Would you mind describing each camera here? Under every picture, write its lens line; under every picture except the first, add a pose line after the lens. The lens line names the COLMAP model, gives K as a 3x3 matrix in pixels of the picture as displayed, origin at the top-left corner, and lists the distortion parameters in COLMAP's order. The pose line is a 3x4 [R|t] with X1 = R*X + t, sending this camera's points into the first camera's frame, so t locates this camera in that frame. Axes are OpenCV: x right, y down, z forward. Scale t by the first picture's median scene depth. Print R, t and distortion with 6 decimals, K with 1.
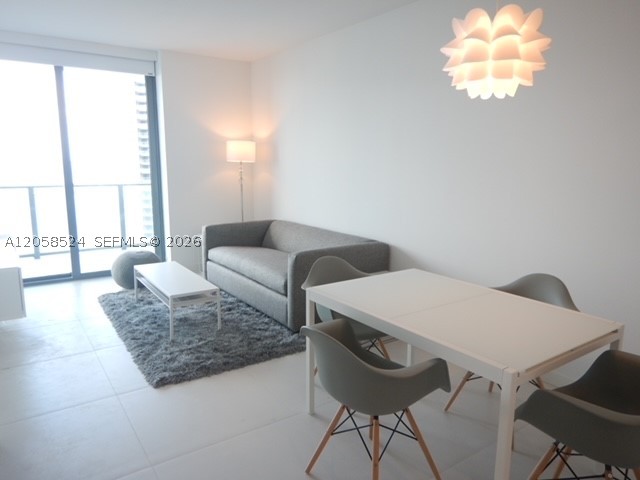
lens RADIAL K [[460.1, 0, 320.0], [0, 460.1, 240.0], [0, 0, 1]] dist [0.082657, -0.000483]
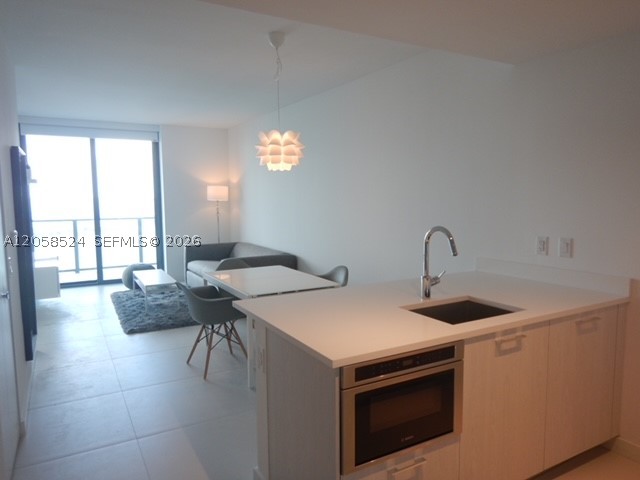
lens RADIAL K [[441.7, 0, 321.7], [0, 441.7, 247.2], [0, 0, 1]] dist [0.050467, -0.000256]
pose [[0.998014, -0.000534, -0.062998, 0.254734], [-0.002732, 0.998657, -0.051741, 0.042953], [0.062941, 0.051811, 0.996671, -0.334383]]
